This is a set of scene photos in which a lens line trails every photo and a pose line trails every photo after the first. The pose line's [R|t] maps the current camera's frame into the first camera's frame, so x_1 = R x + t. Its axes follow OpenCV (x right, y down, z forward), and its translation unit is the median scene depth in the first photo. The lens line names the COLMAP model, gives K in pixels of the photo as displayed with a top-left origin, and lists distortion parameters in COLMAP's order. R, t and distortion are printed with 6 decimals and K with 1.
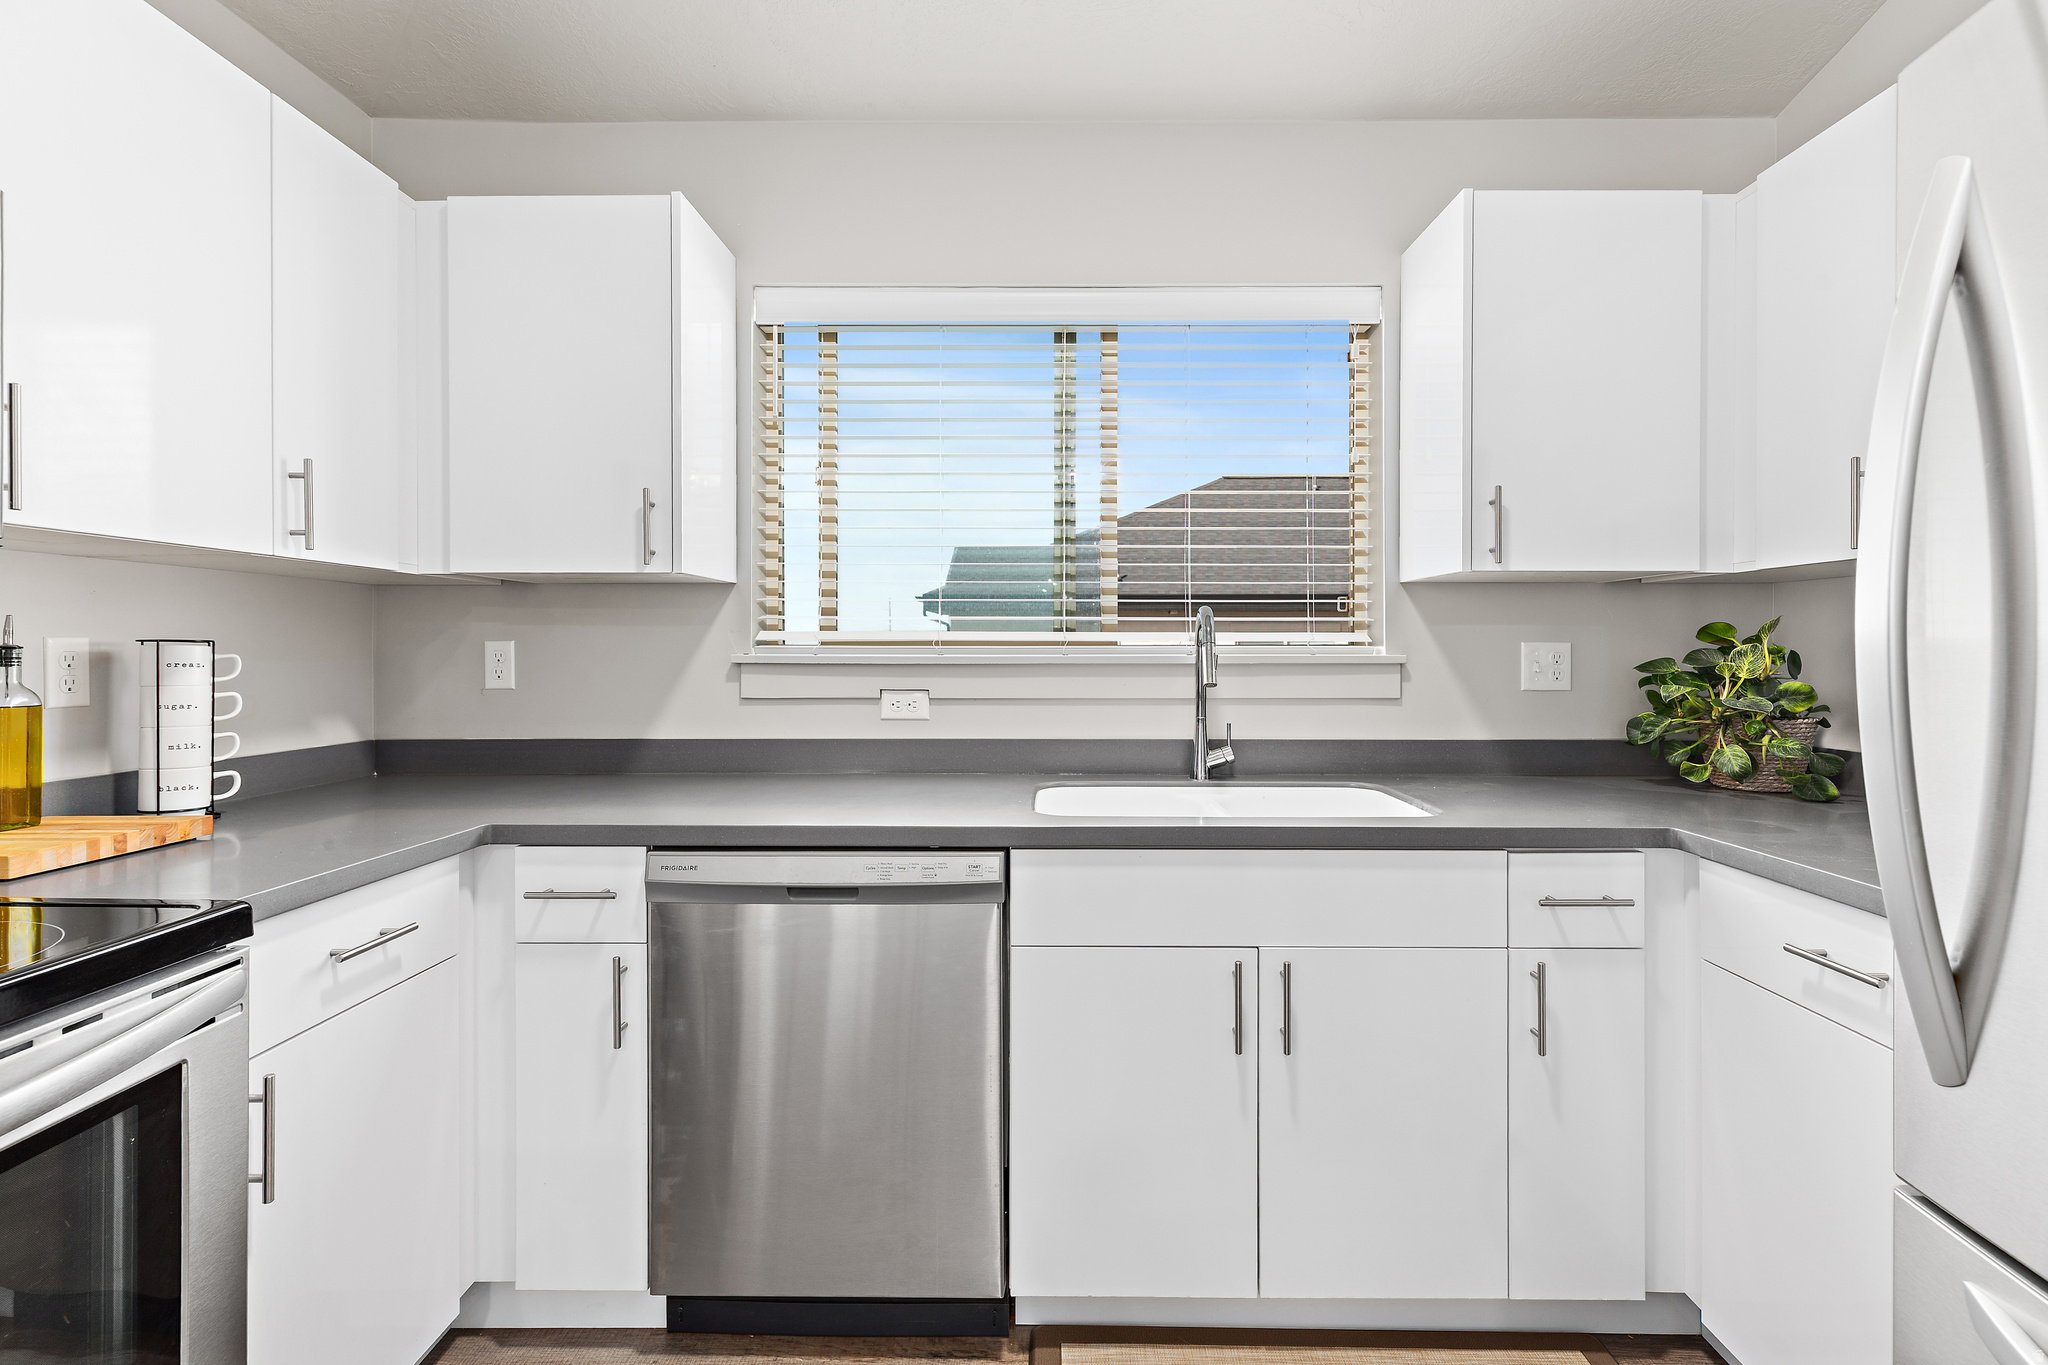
lens RADIAL K [[913.7, 0, 1029.2], [0, 913.7, 649.1], [0, 0, 1]] dist [-0.000567, -0.000022]
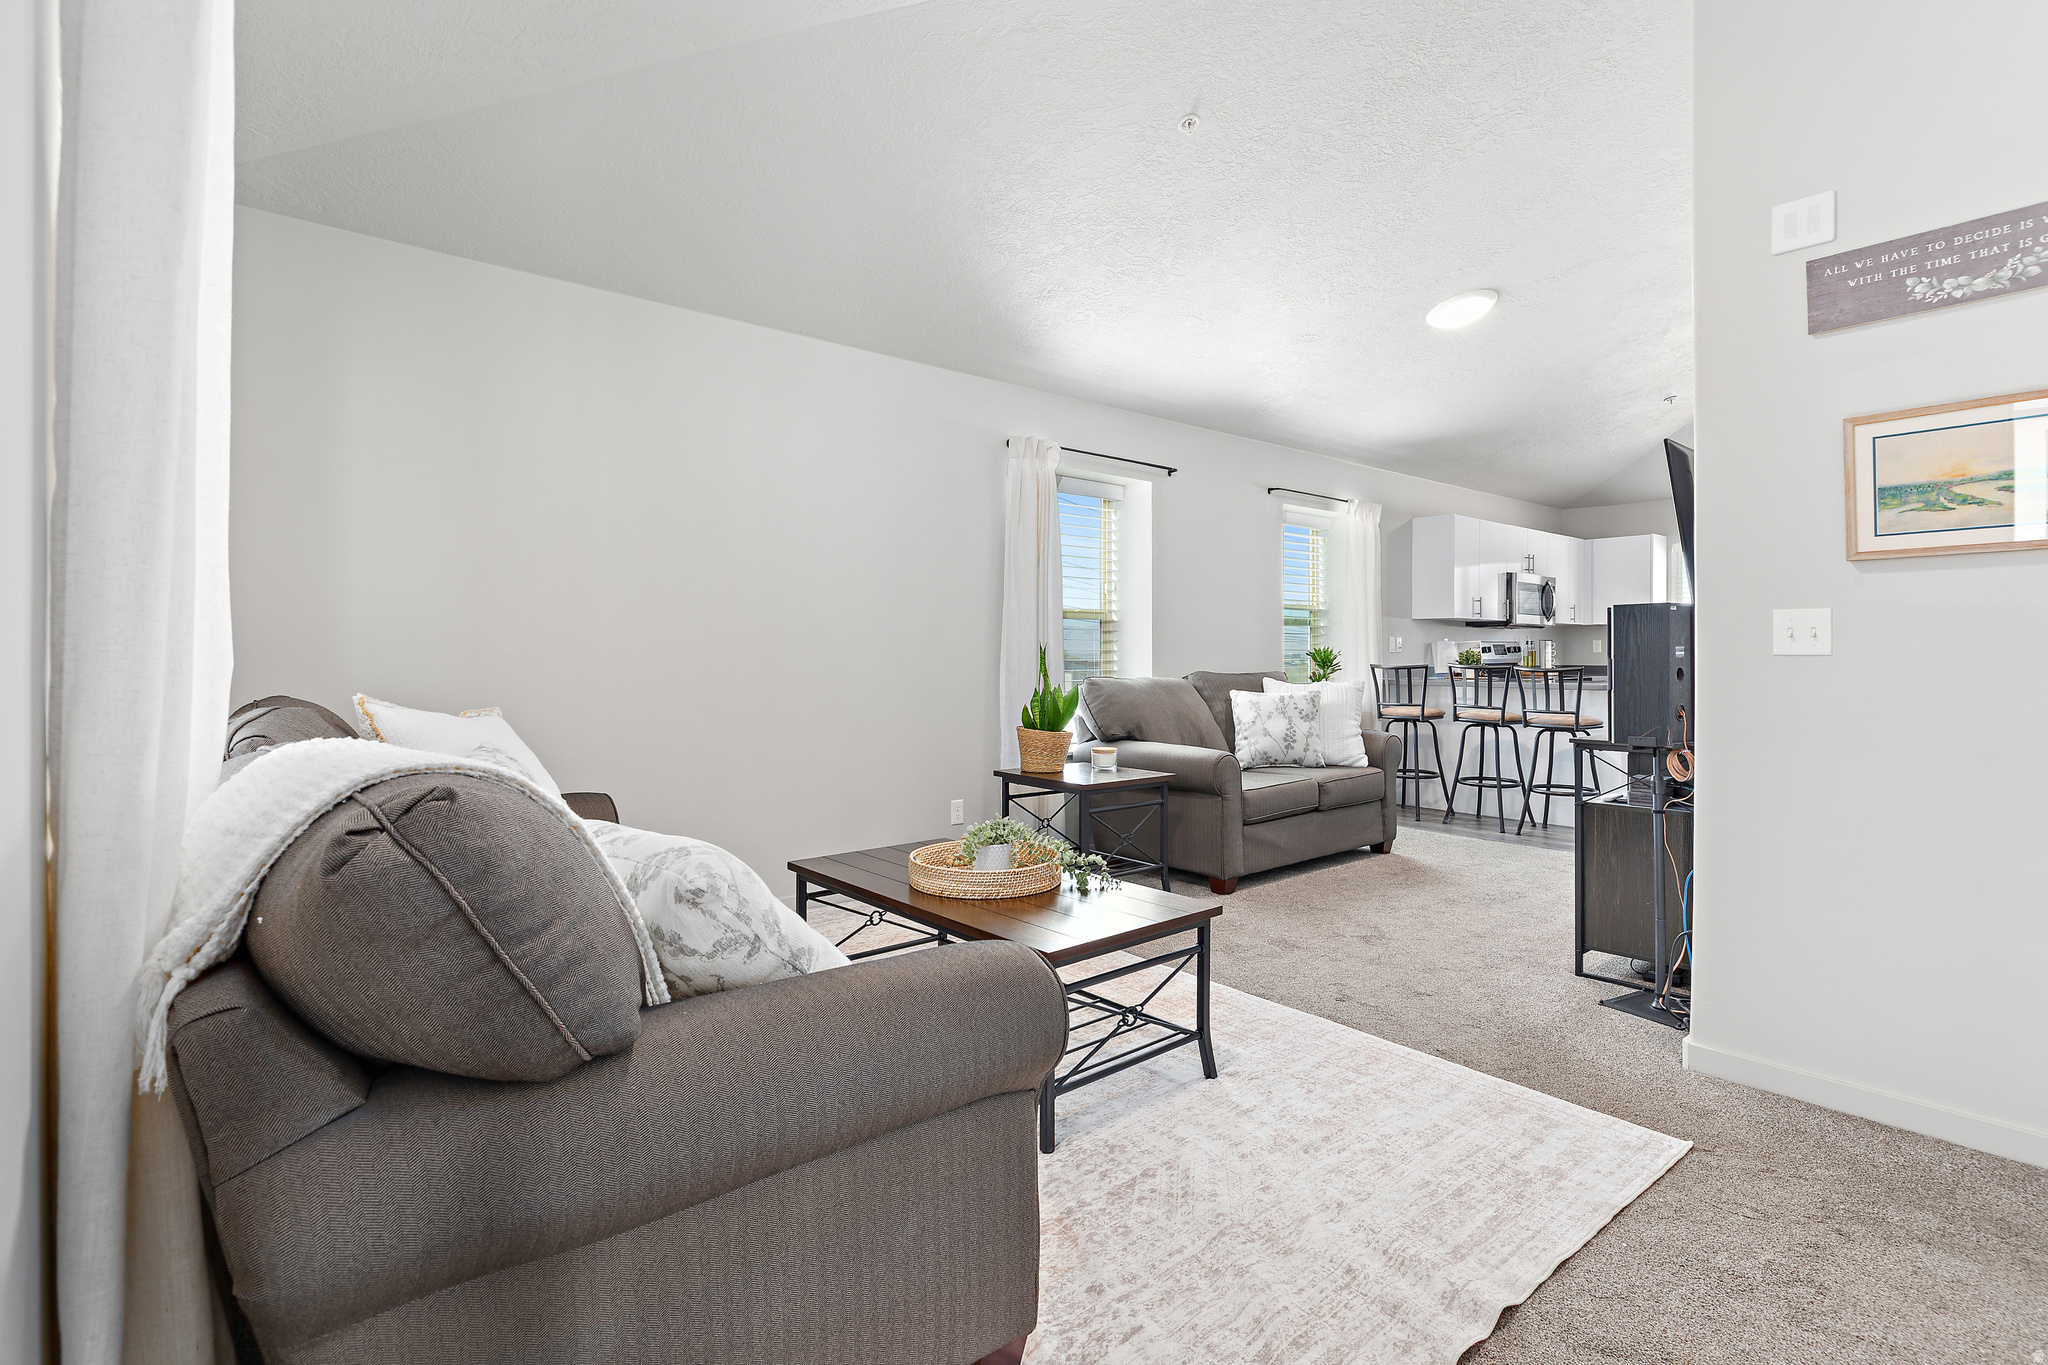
lens RADIAL K [[998.3, 0, 1024.4], [0, 998.3, 643.3], [0, 0, 1]] dist [0.000299, -0.000133]
pose [[0.654817, -0.002170, -0.755784, 1.067806], [-0.002351, 0.999985, -0.004909, 0.032365], [0.755784, 0.004991, 0.654802, -3.756383]]
